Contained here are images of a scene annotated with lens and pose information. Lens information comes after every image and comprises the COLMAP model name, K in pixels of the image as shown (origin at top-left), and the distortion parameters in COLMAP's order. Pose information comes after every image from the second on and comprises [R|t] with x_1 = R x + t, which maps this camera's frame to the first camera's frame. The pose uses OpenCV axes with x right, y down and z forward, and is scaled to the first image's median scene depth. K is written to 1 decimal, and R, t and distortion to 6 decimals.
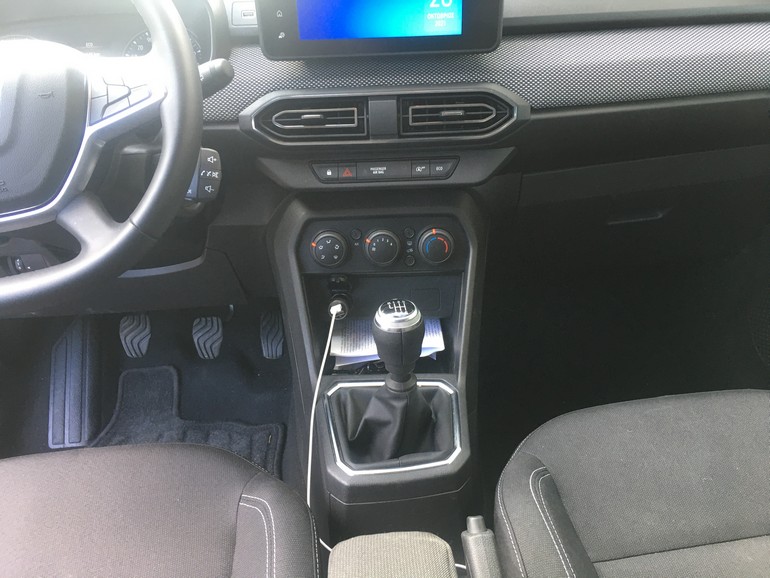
lens RADIAL K [[636.5, 0, 385.0], [0, 636.5, 289.0], [0, 0, 1]] dist [0.118938, -0.154911]
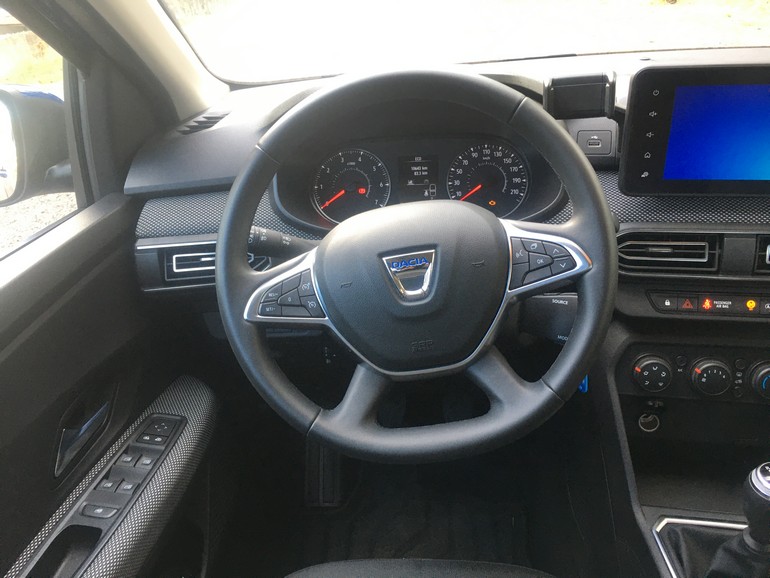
lens RADIAL K [[636.5, 0, 385.0], [0, 636.5, 289.0], [0, 0, 1]] dist [0.118938, -0.154911]
pose [[0.984132, 0.068900, -0.163513, -0.362861], [-0.069325, 0.997589, 0.003108, -0.179926], [0.163333, 0.008277, 0.986536, -0.059868]]
